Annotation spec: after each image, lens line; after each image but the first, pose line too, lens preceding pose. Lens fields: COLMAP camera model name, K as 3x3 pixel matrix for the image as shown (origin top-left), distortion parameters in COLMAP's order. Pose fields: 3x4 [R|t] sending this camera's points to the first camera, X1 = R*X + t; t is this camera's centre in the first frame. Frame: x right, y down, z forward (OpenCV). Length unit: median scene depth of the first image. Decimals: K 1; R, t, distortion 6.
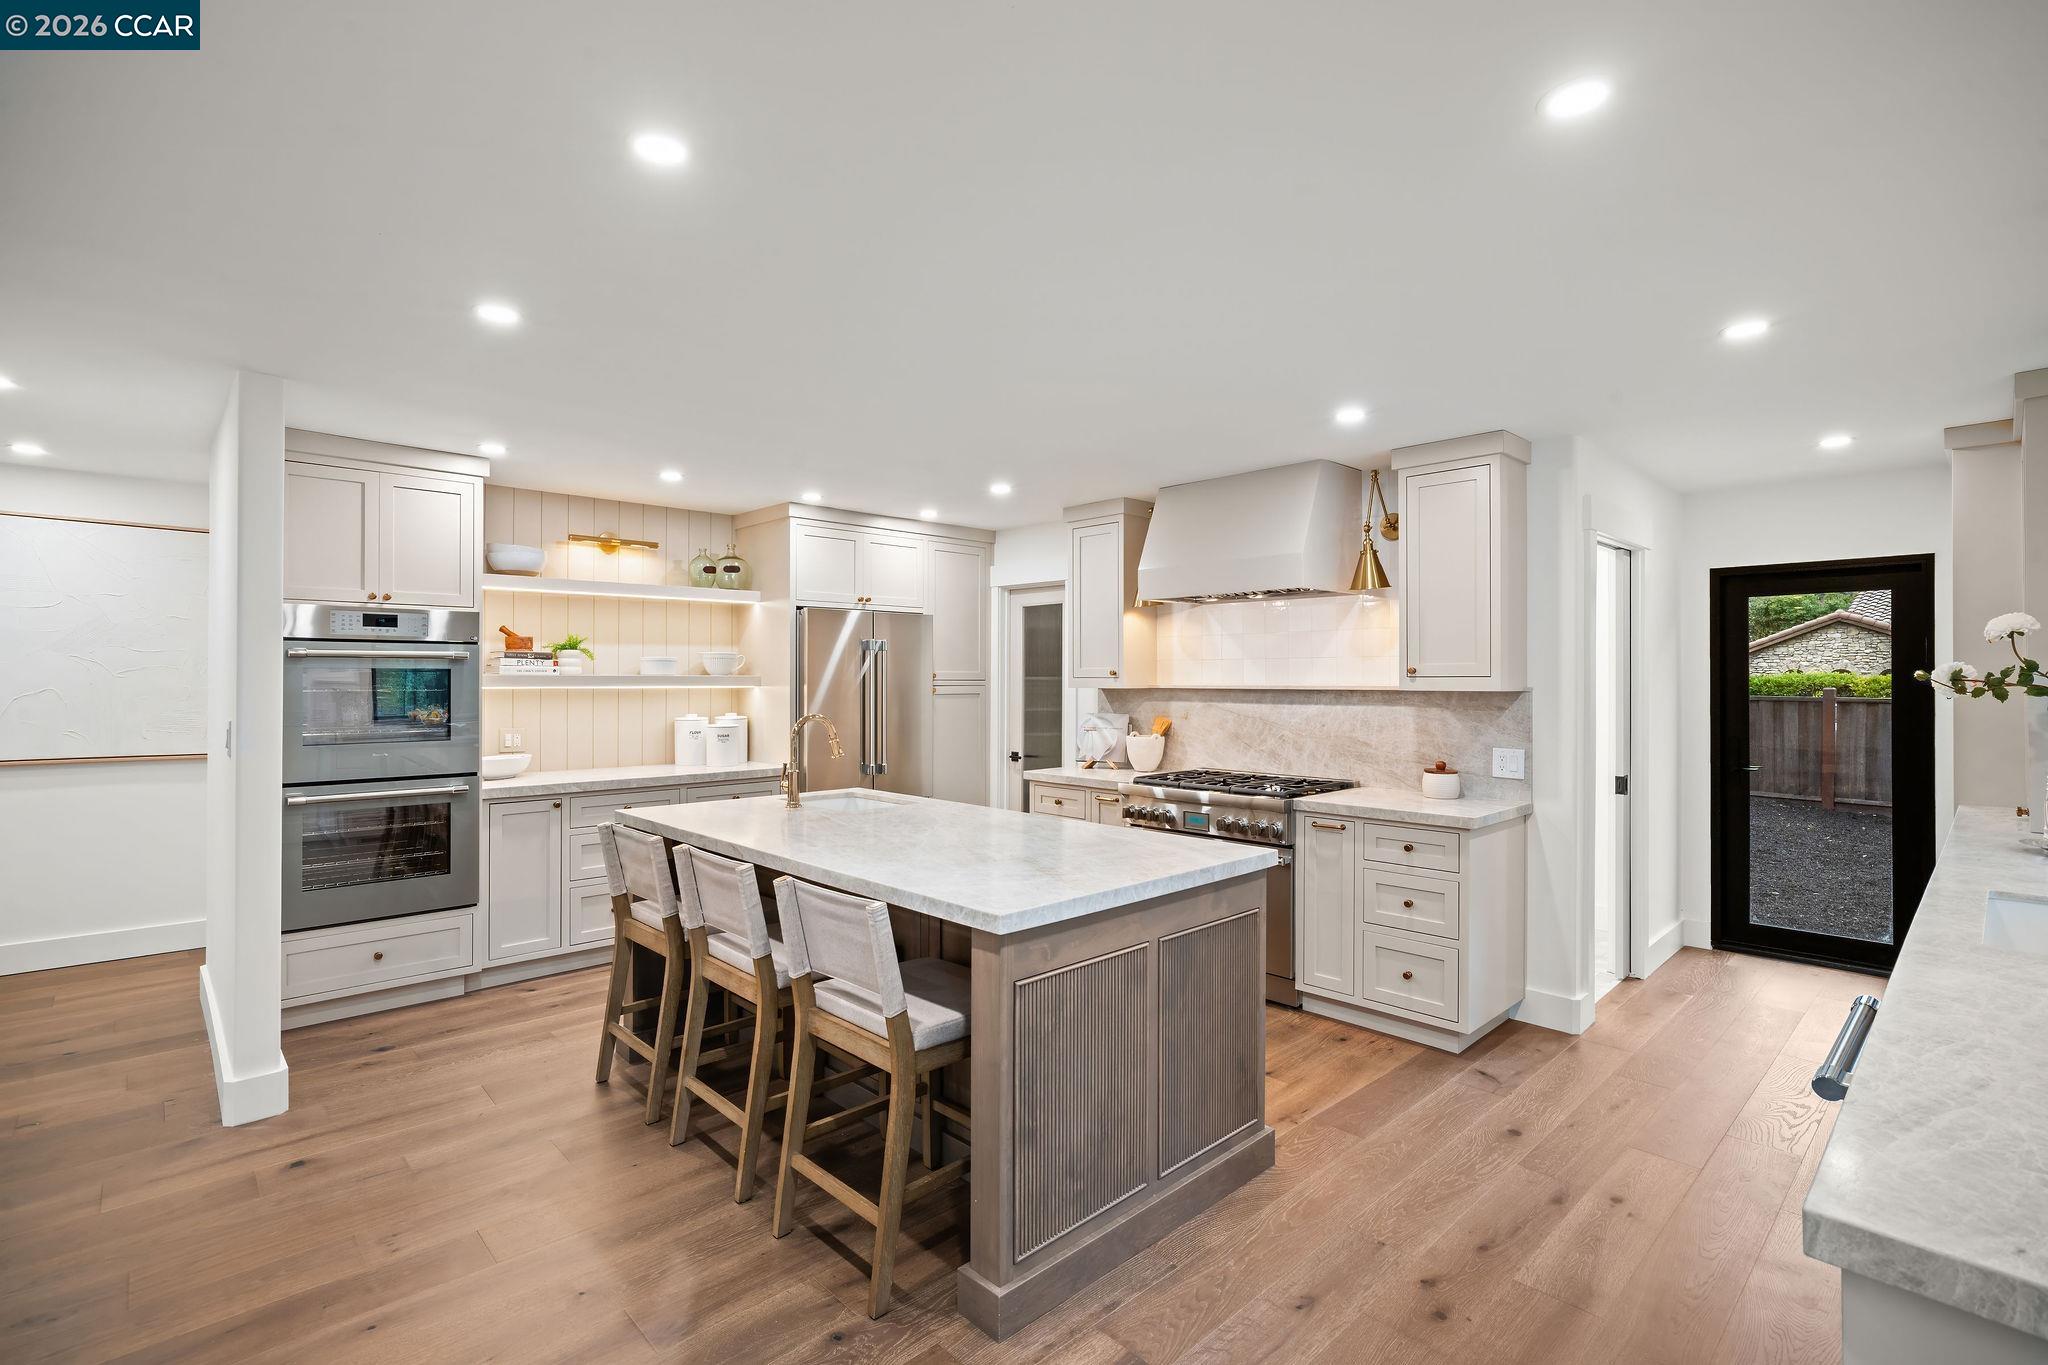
lens RADIAL K [[939.5, 0, 1013.4], [0, 939.5, 682.7], [0, 0, 1]] dist [-0.012355, 0.002299]
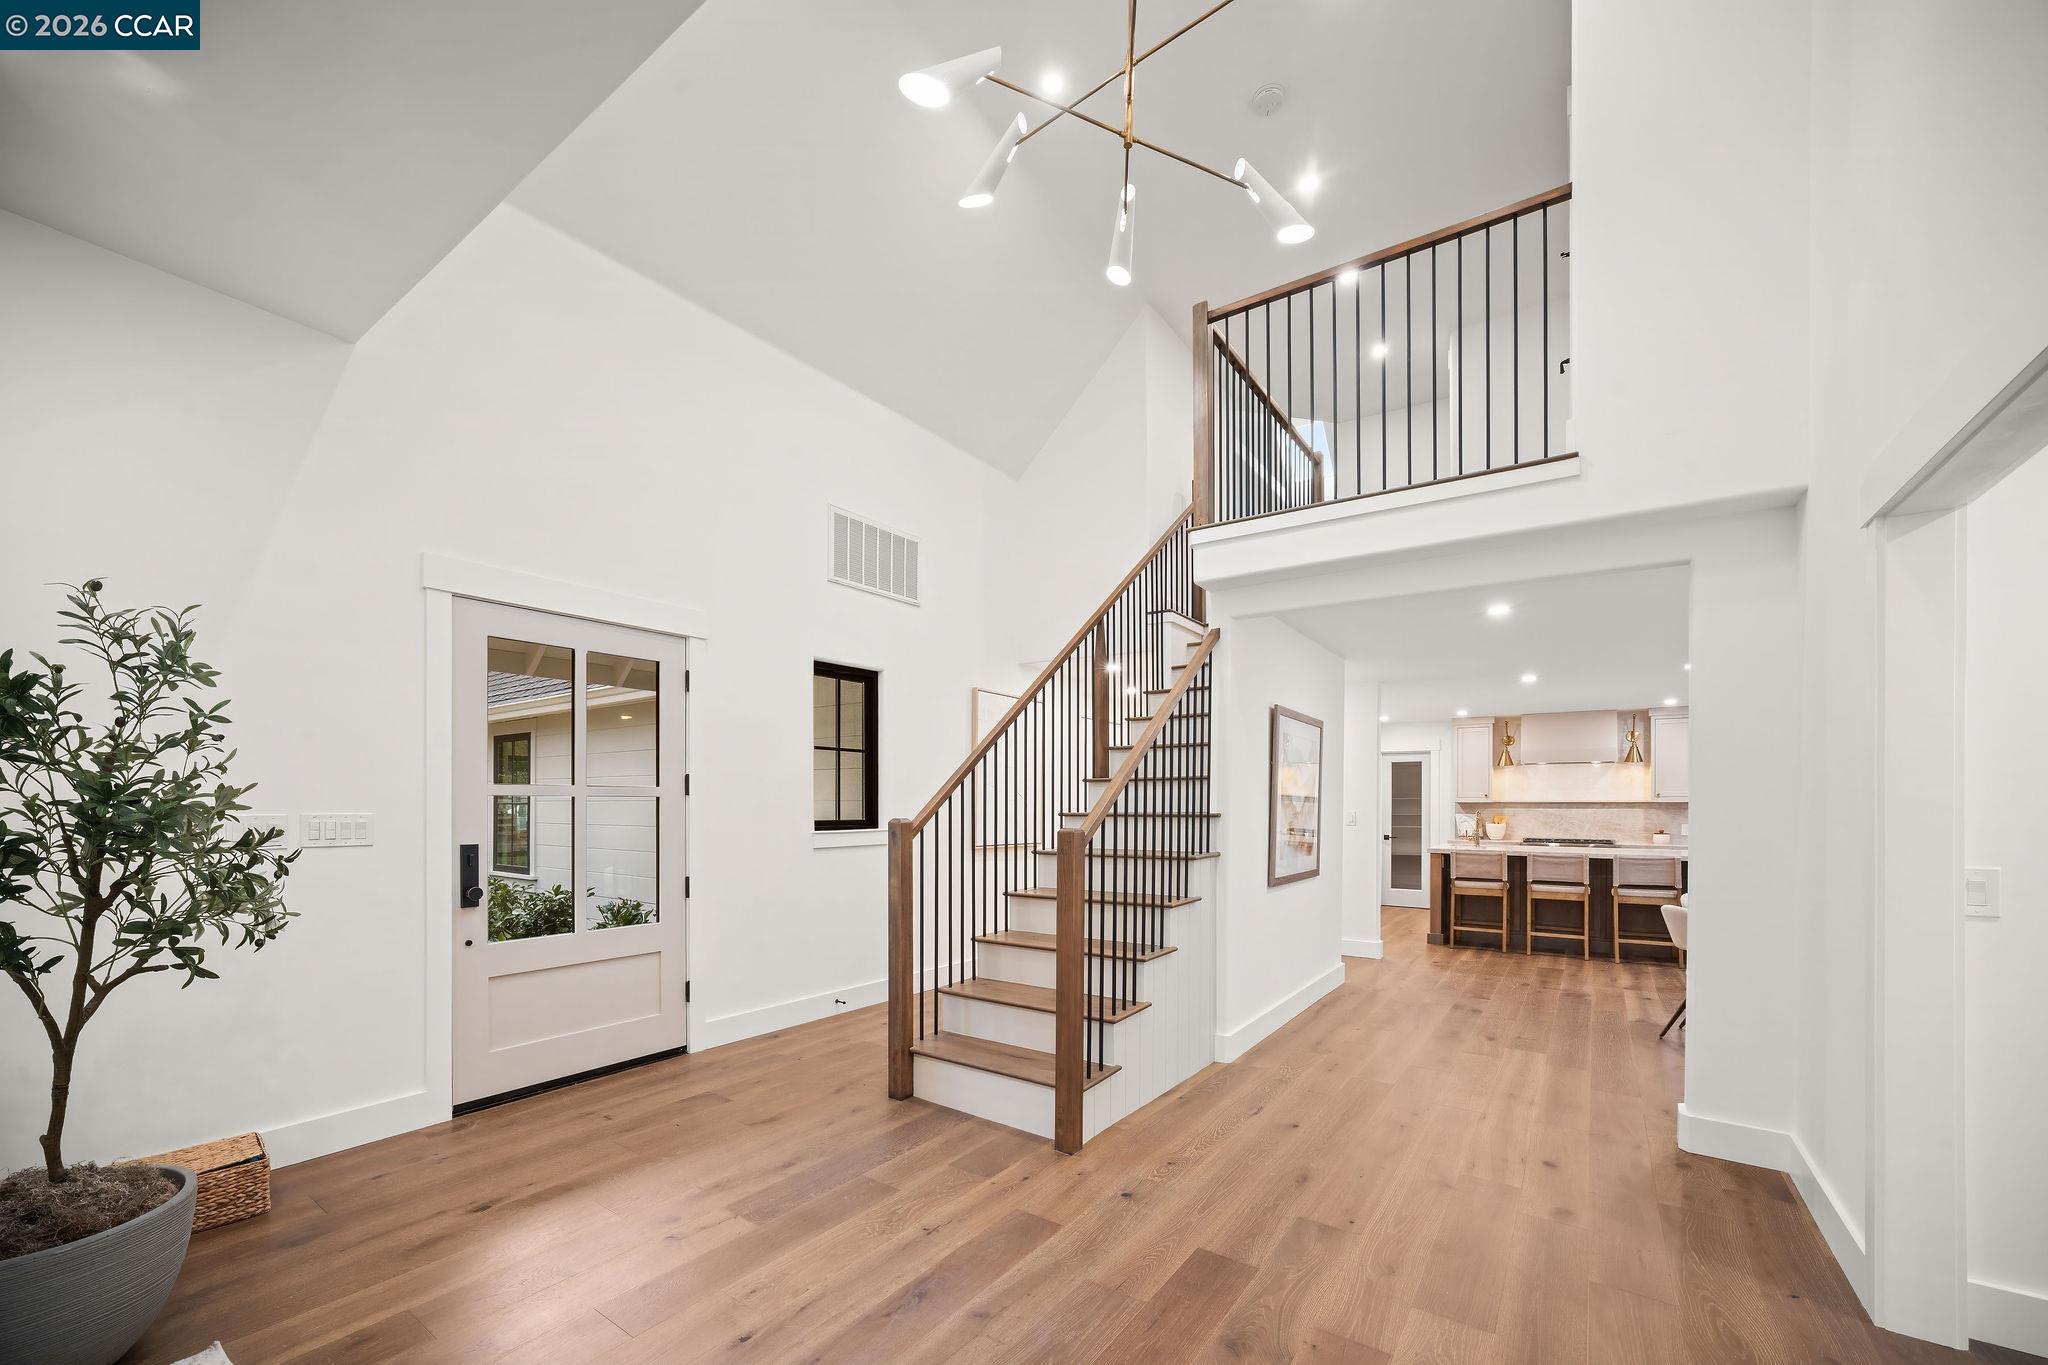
lens RADIAL K [[810.7, 0, 1015.4], [0, 810.7, 807.1], [0, 0, 1]] dist [-0.015905, 0.000033]
pose [[0.980631, 0.000002, 0.195865, -1.454794], [-0.000202, 0.999999, 0.001000, 0.016734], [-0.195865, -0.001021, 0.980630, -0.688591]]
